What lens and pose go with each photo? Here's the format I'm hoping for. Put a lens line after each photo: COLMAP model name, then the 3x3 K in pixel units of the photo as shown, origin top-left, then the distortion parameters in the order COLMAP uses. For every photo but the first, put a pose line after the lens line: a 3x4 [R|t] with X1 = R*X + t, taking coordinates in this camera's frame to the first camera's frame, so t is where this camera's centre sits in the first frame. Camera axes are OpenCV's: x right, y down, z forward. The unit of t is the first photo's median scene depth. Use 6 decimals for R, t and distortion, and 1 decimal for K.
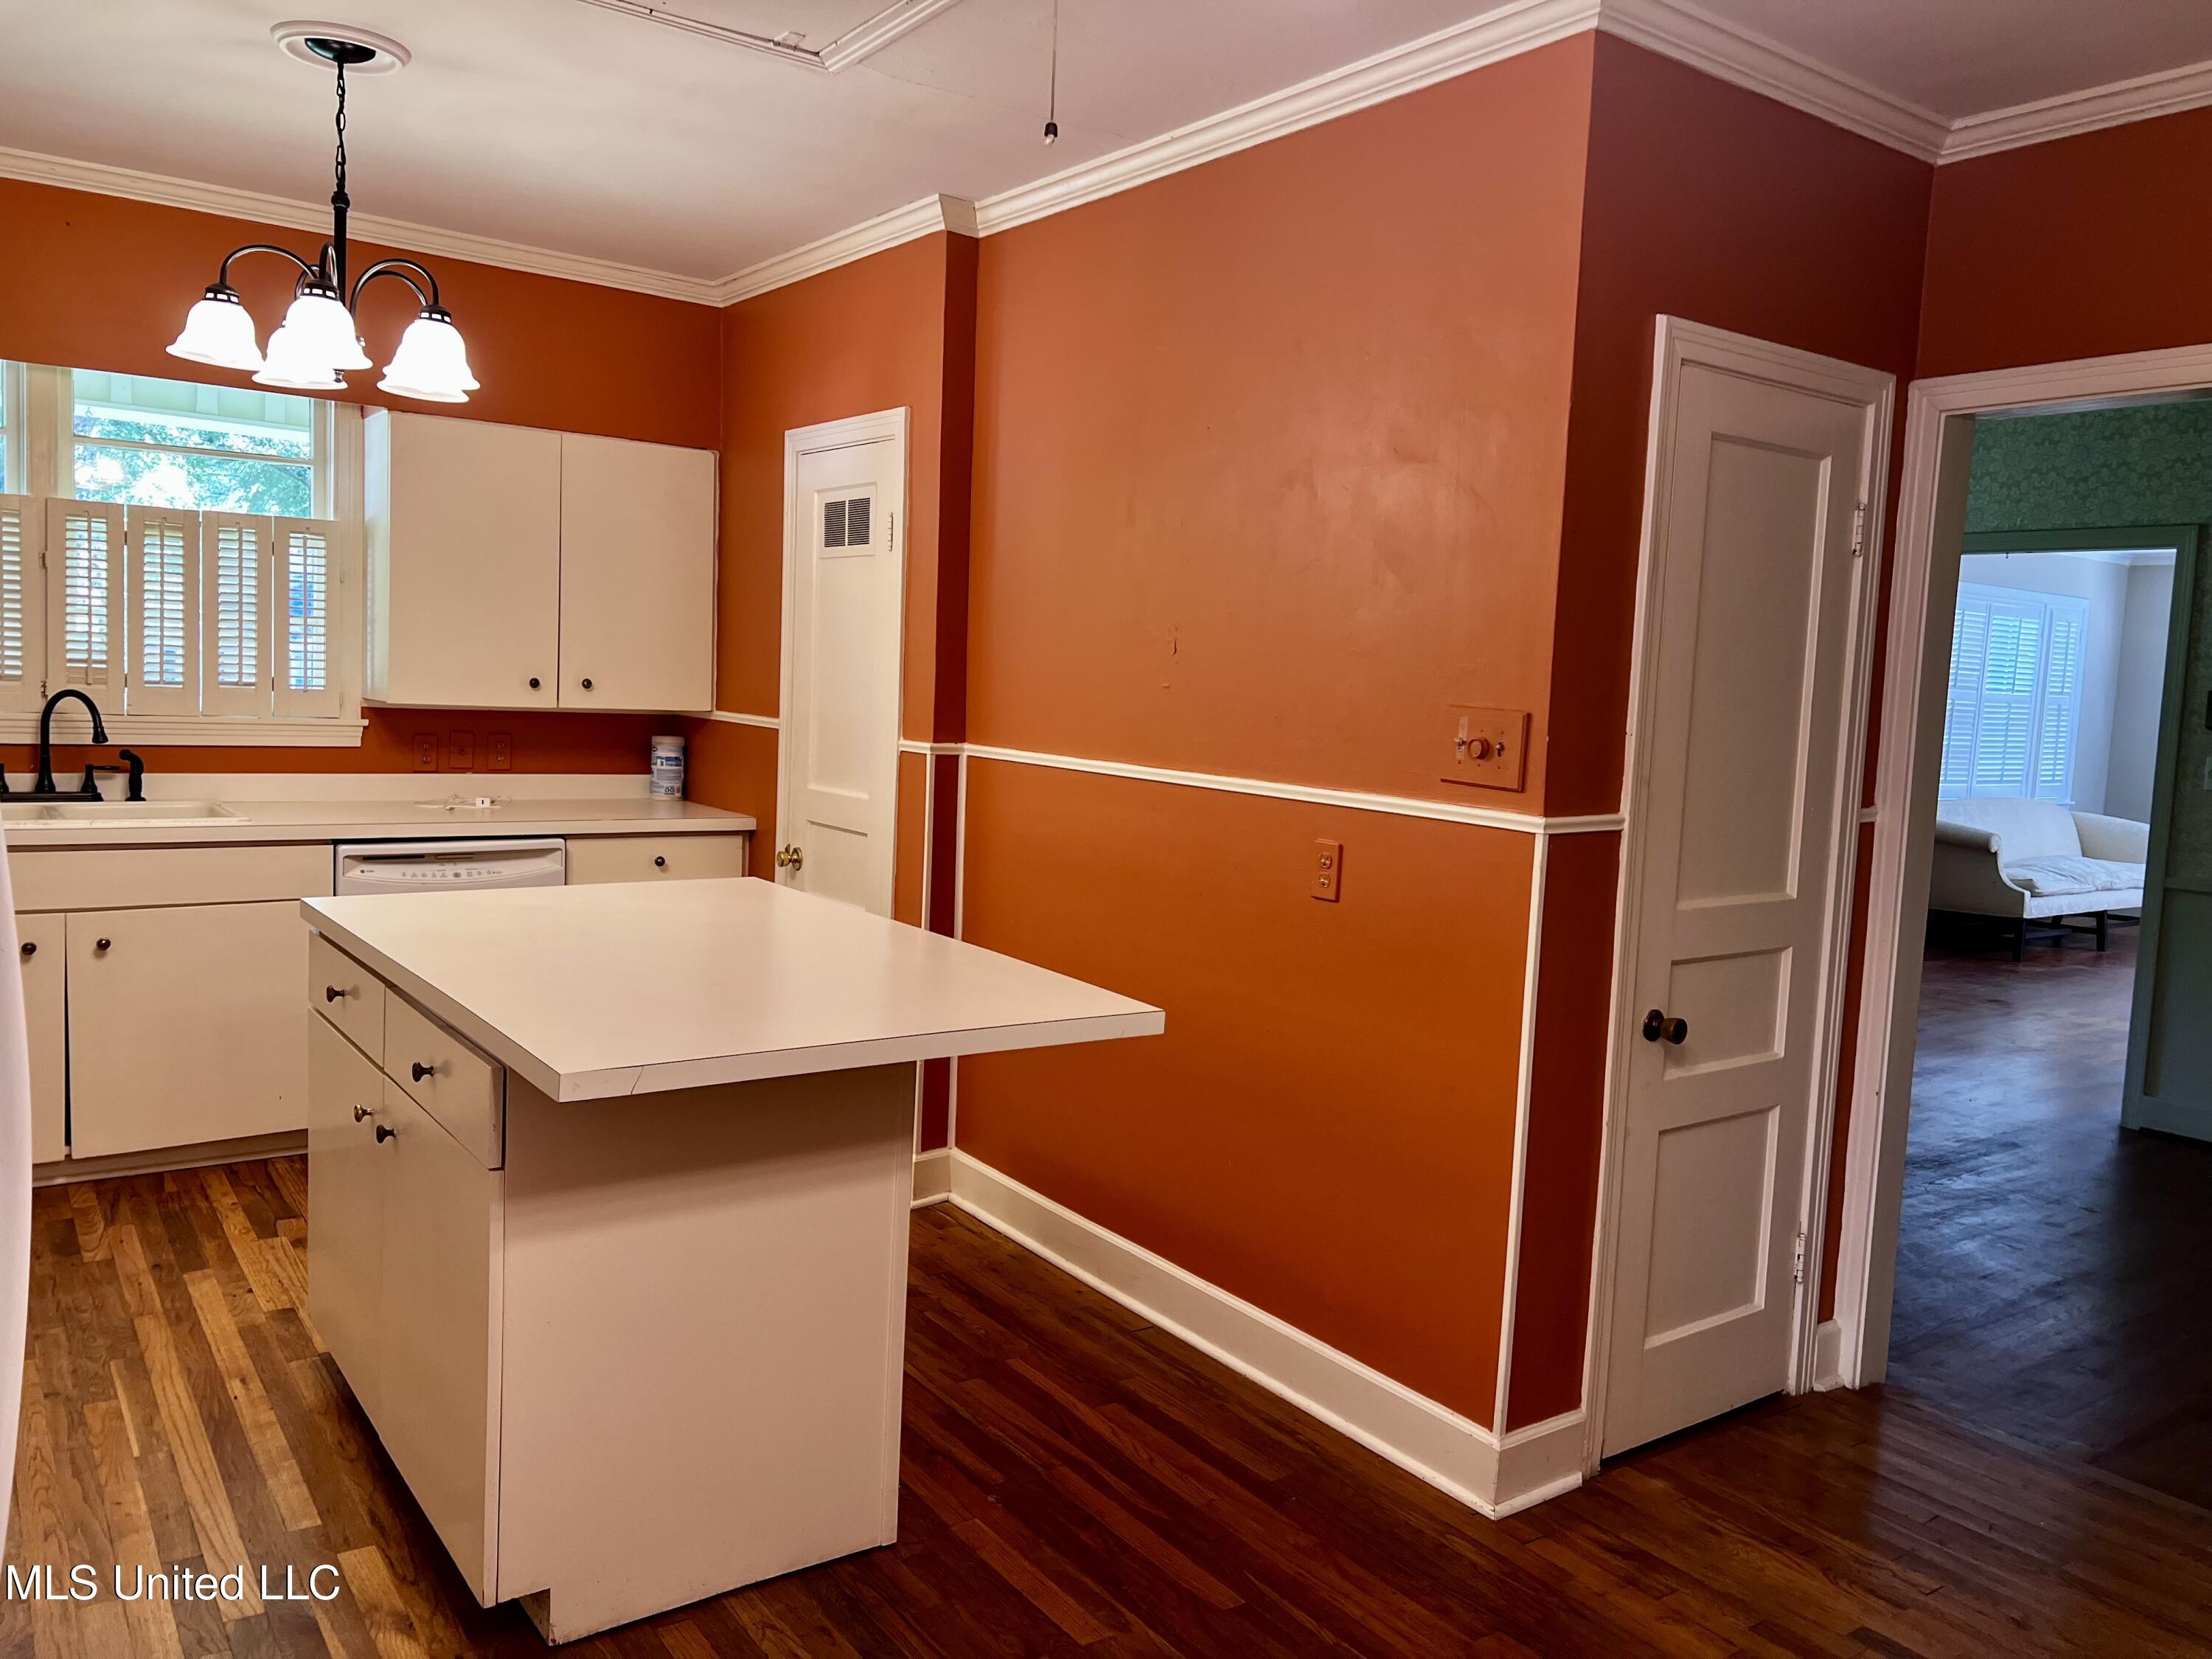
lens RADIAL K [[1655.5, 0, 1113.3], [0, 1655.5, 820.7], [0, 0, 1]] dist [0.068430, -0.061082]
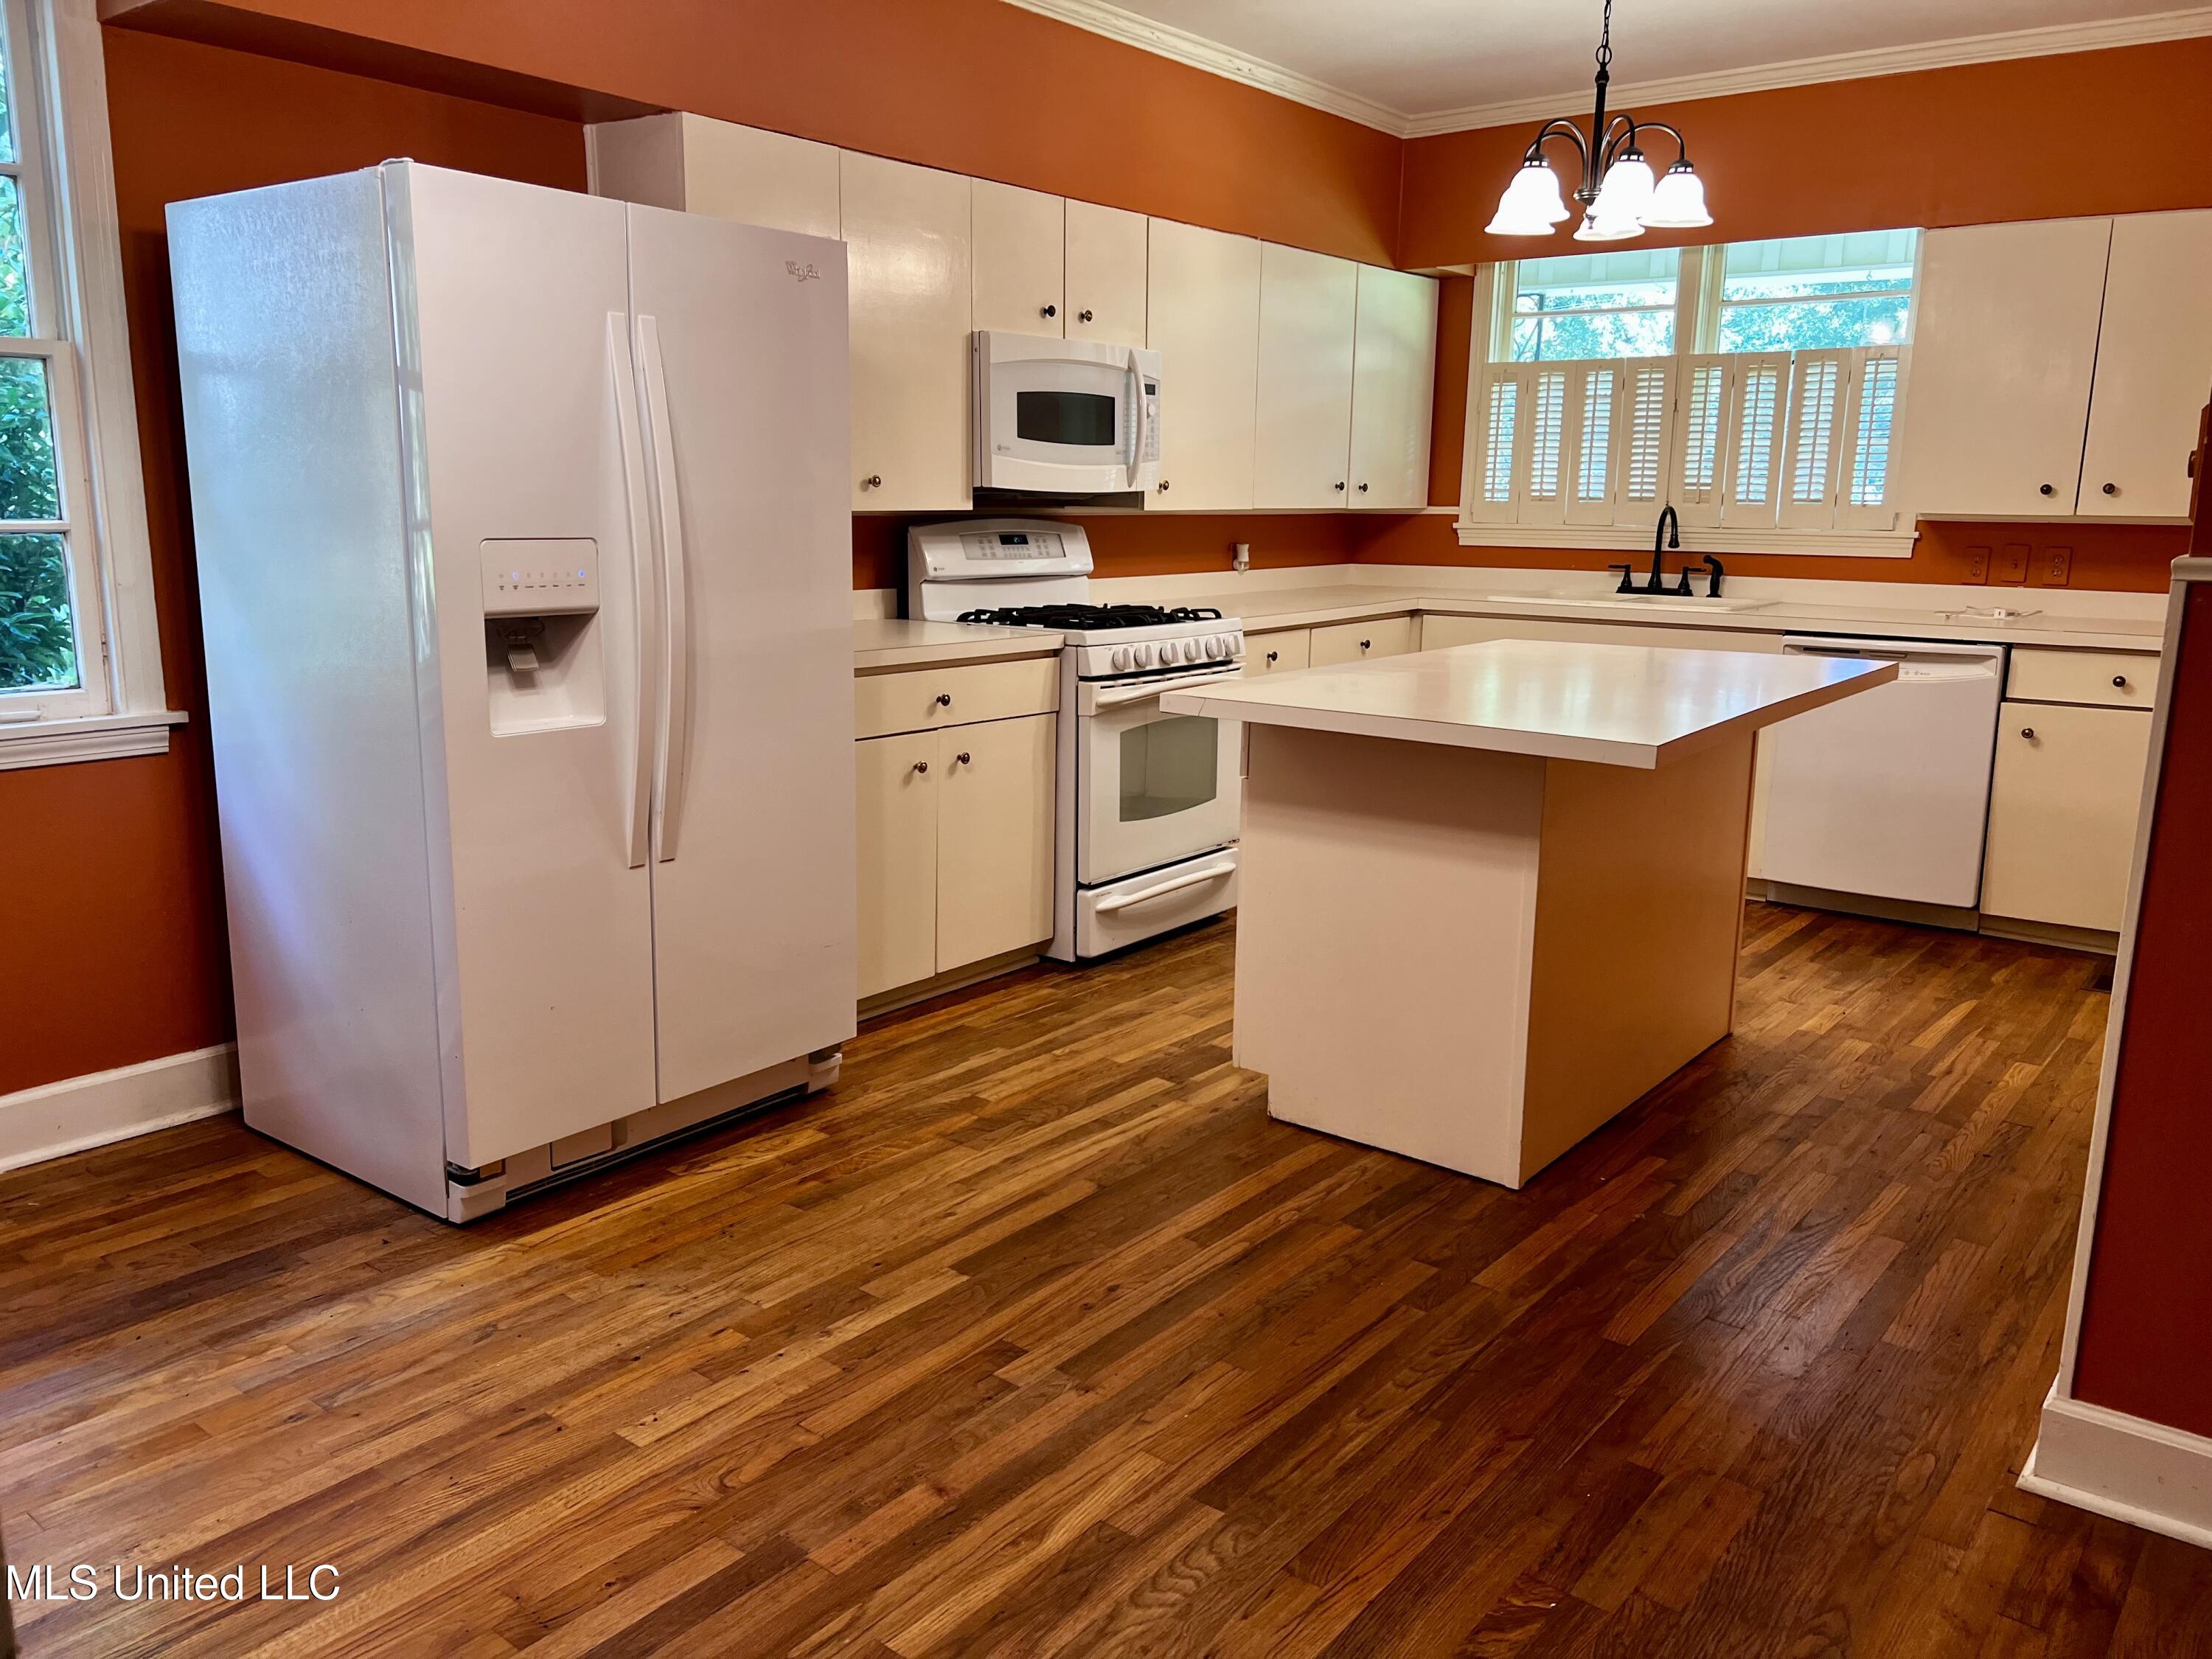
lens RADIAL K [[1655.5, 0, 1113.3], [0, 1655.5, 820.7], [0, 0, 1]] dist [0.068430, -0.061082]
pose [[0.282614, 0.147608, -0.947809, 0.491138], [-0.089056, 0.987859, 0.127291, 0.033747], [0.955091, 0.048434, 0.292328, 0.224462]]
